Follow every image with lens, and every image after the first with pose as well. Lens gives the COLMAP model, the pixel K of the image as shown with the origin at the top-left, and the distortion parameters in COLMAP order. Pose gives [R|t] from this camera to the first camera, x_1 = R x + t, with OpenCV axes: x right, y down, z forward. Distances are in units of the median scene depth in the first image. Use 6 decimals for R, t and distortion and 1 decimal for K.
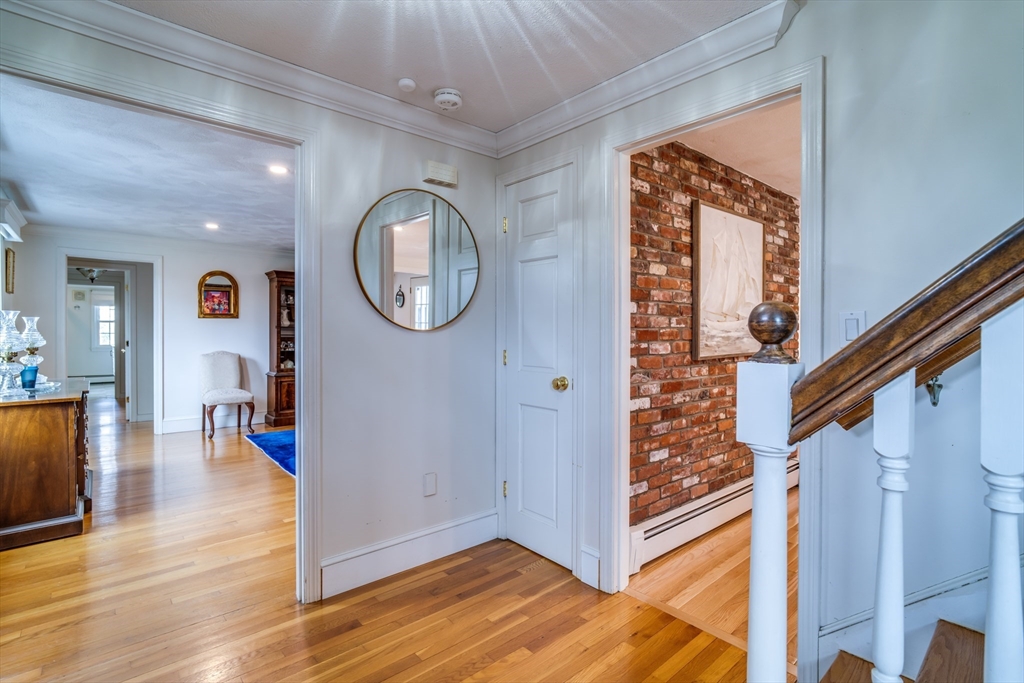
lens RADIAL K [[486.0, 0, 511.3], [0, 486.0, 336.2], [0, 0, 1]] dist [-0.004023, 0.000029]
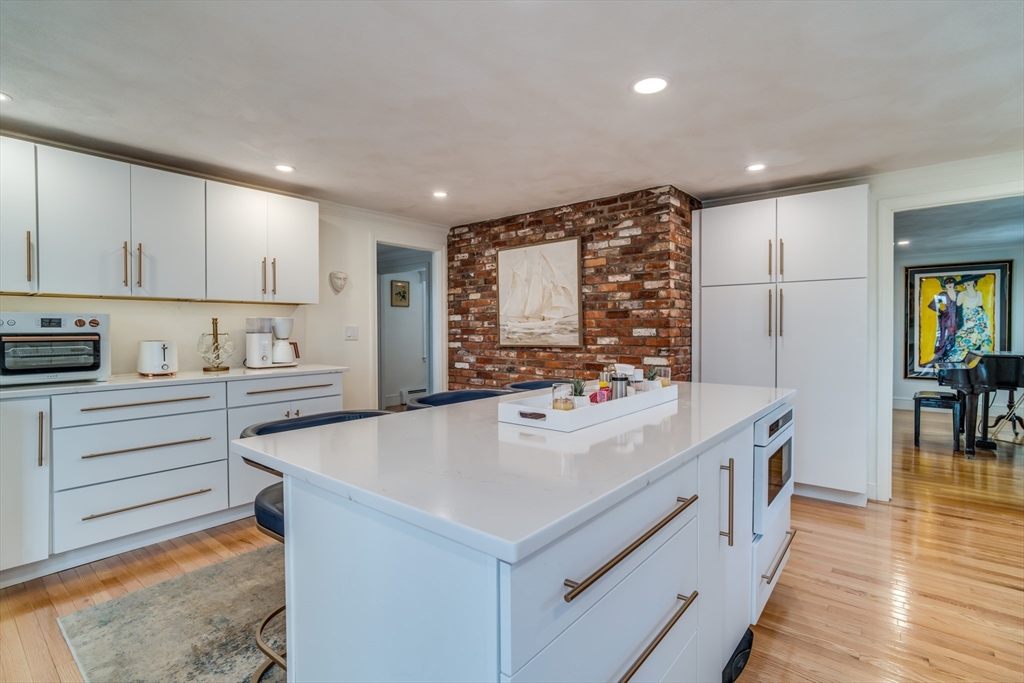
lens RADIAL K [[486.0, 0, 511.3], [0, 486.0, 336.2], [0, 0, 1]] dist [-0.004023, 0.000029]
pose [[0.161641, 0.013497, -0.986757, 2.055491], [-0.002535, 0.999909, 0.013261, -0.007930], [0.986846, 0.000358, 0.161660, 0.789737]]
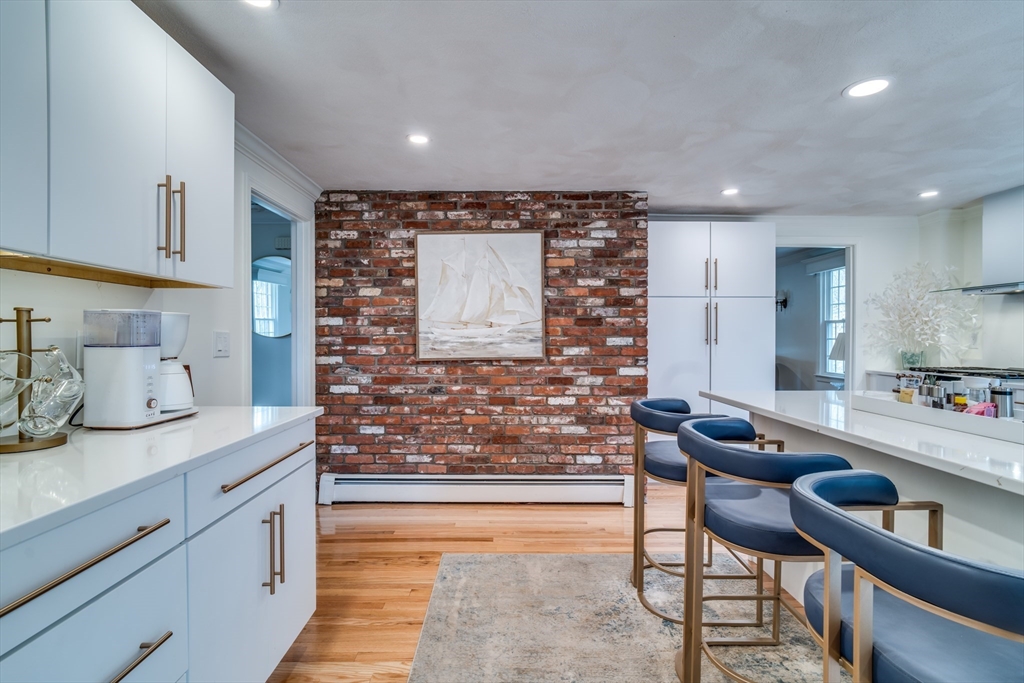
lens RADIAL K [[486.0, 0, 511.3], [0, 486.0, 336.2], [0, 0, 1]] dist [-0.004023, 0.000029]
pose [[0.761071, -0.001200, -0.648668, 1.395744], [-0.003131, 0.999980, -0.005523, -0.007510], [0.648661, 0.006235, 0.761052, 0.215047]]
